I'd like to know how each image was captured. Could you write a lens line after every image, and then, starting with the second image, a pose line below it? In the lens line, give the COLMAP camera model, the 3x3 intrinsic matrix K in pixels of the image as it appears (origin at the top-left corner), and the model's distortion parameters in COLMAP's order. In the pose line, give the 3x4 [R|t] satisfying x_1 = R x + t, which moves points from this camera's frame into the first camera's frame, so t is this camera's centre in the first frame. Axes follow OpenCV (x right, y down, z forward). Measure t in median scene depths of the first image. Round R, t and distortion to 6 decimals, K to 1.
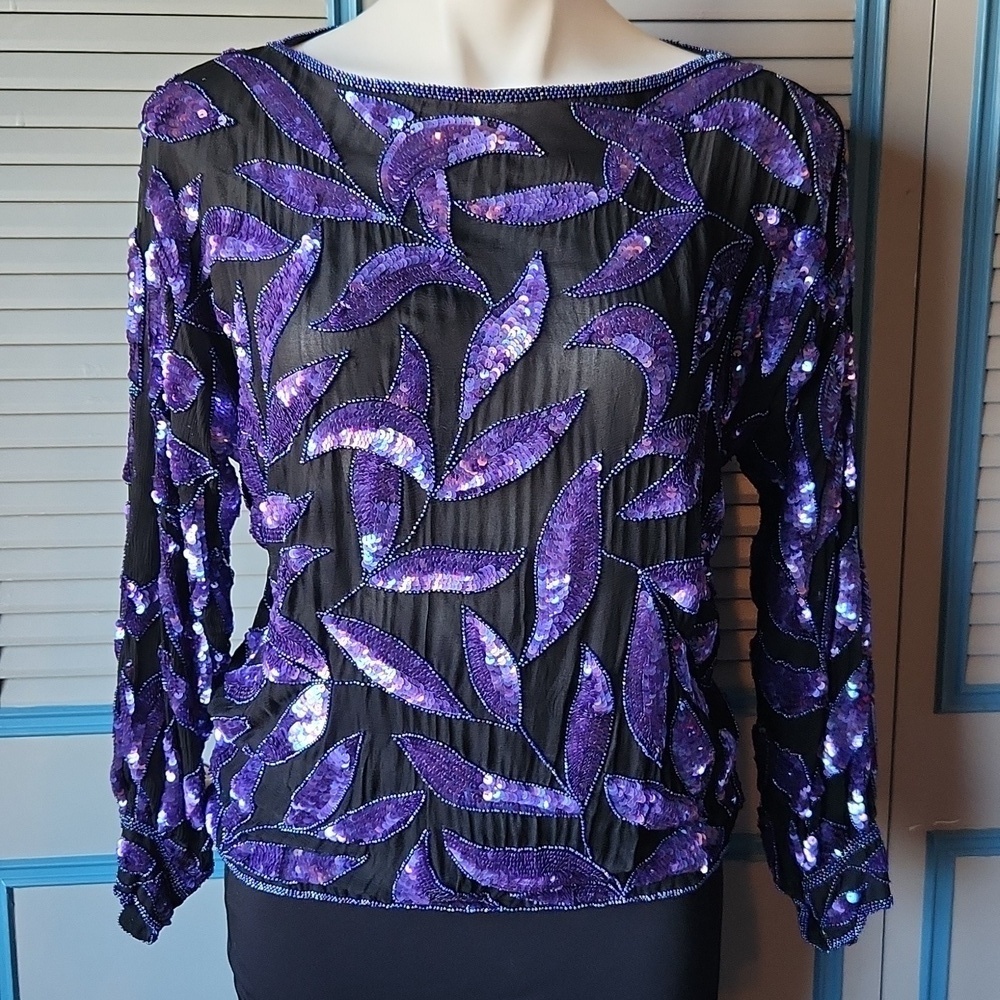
lens RADIAL K [[1486.1, 0, 503.9], [0, 1486.1, 500.2], [0, 0, 1]] dist [0.077883, 0.000000]
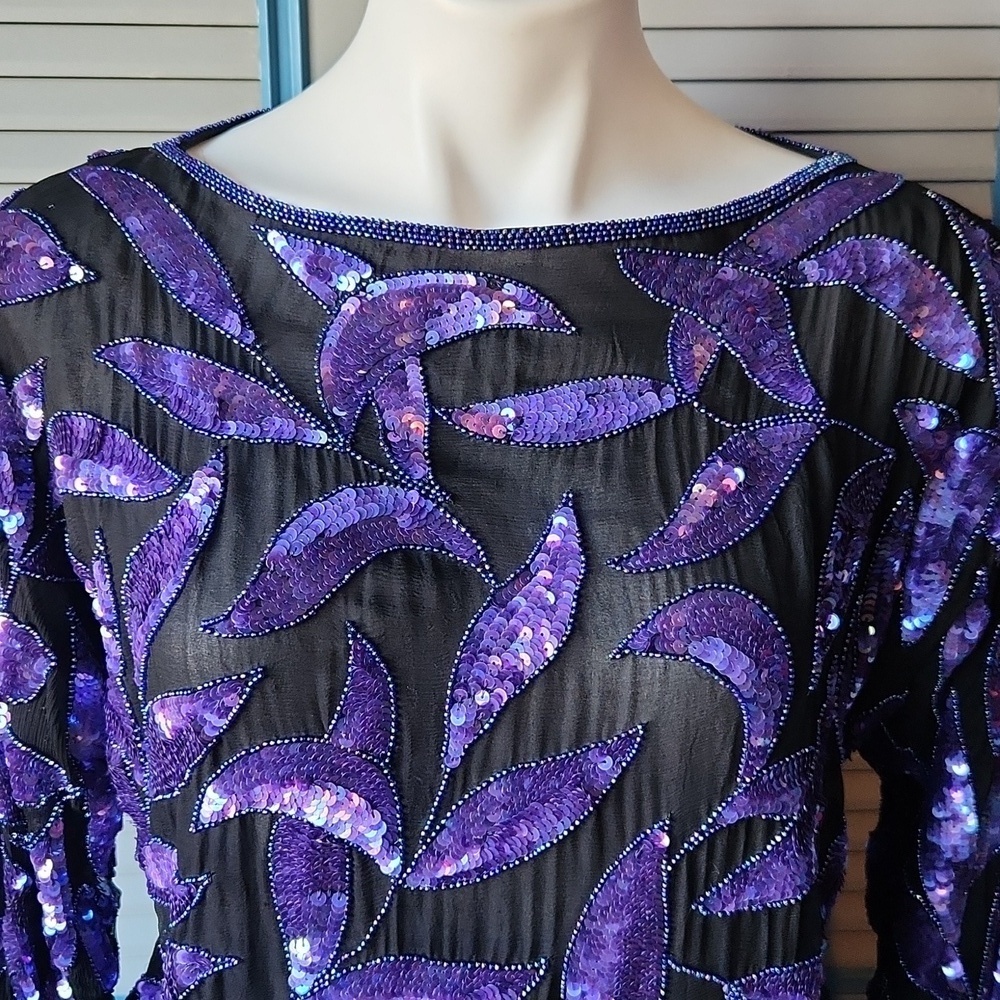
lens RADIAL K [[1486.1, 0, 498.0], [0, 1486.1, 499.6], [0, 0, 1]] dist [0.077883, 0.000000]
pose [[0.999988, -0.000256, -0.004915, -0.003105], [0.000359, 0.999783, 0.020806, -0.170425], [0.004909, -0.020807, 0.999771, 0.354606]]
